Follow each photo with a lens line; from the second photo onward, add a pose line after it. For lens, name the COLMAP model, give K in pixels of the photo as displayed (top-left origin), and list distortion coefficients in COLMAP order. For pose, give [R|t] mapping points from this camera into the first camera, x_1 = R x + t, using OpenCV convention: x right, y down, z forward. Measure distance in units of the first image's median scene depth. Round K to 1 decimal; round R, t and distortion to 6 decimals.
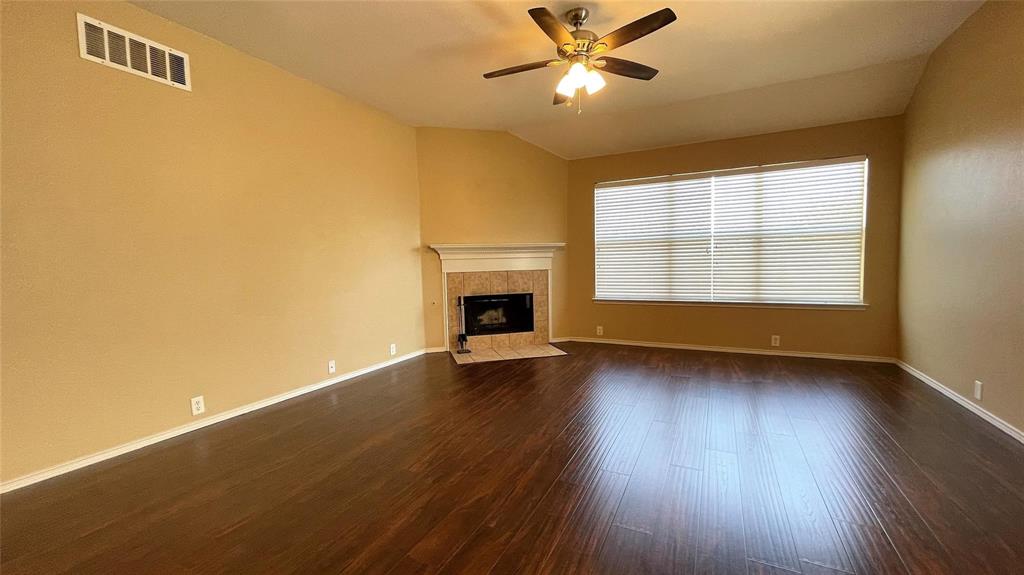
lens RADIAL K [[413.1, 0, 503.1], [0, 413.1, 288.9], [0, 0, 1]] dist [0.000426, 0.000474]
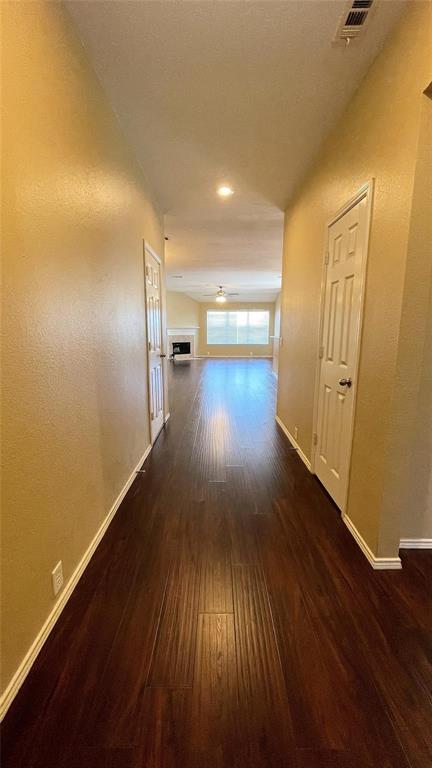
lens RADIAL K [[309.9, 0, 208.9], [0, 309.9, 386.1], [0, 0, 1]] dist [0.000426, 0.000474]
pose [[0.899177, -0.053388, 0.434317, -0.947677], [0.007453, 0.994254, 0.106788, 0.103600], [-0.437522, -0.092784, 0.894408, -1.414913]]
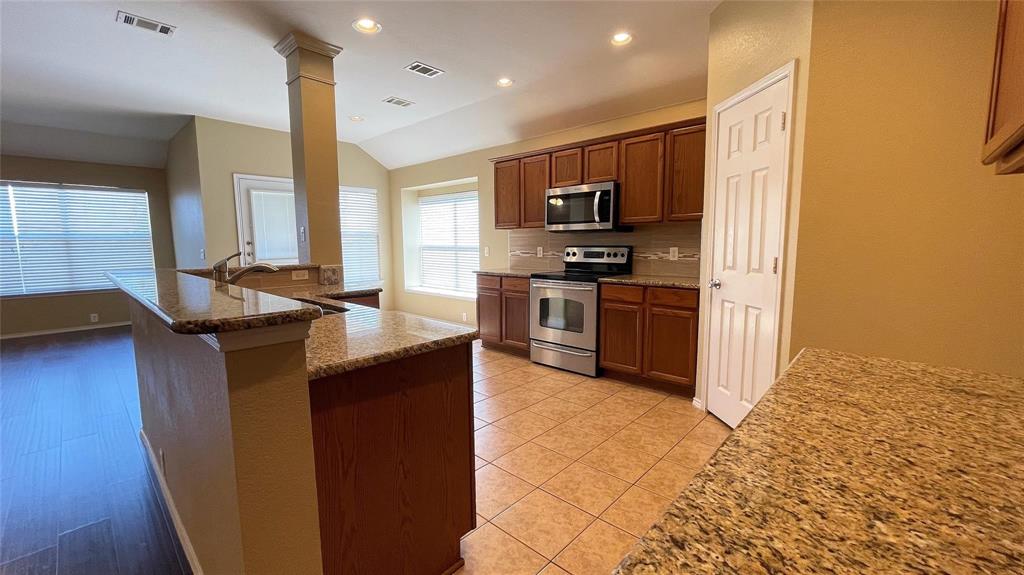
lens RADIAL K [[413.1, 0, 504.6], [0, 413.1, 286.0], [0, 0, 1]] dist [0.000426, 0.000474]
pose [[0.285782, -0.080144, 0.954938, -0.203041], [0.076562, 0.995221, 0.060612, 0.038481], [-0.955231, 0.055790, 0.290552, -0.584574]]
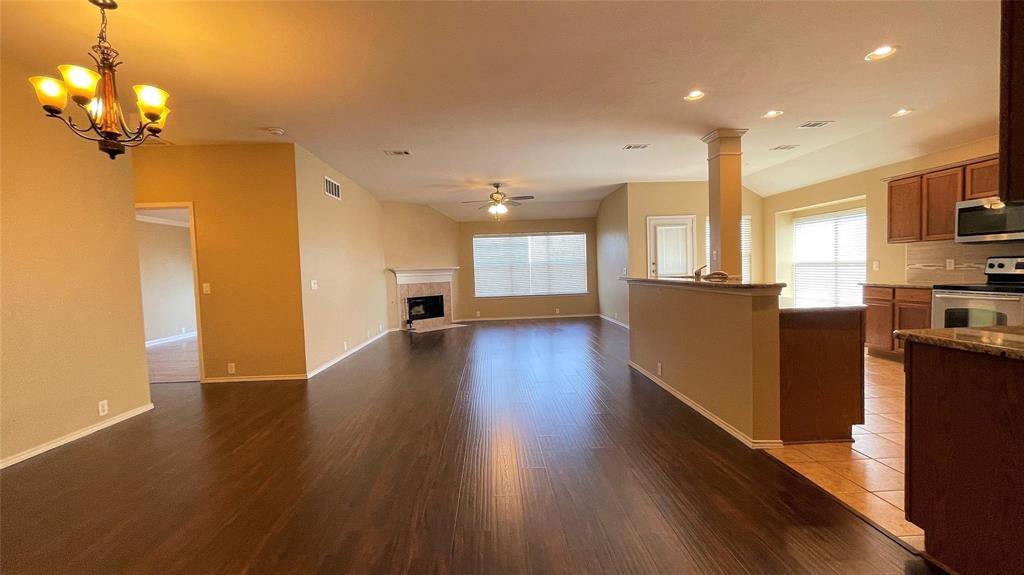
lens RADIAL K [[413.1, 0, 503.2], [0, 413.1, 289.3], [0, 0, 1]] dist [0.000426, 0.000474]
pose [[0.874724, -0.025844, 0.483932, -0.590673], [0.048834, 0.998195, -0.034961, 0.063615], [-0.482155, 0.054213, 0.874407, -0.714857]]
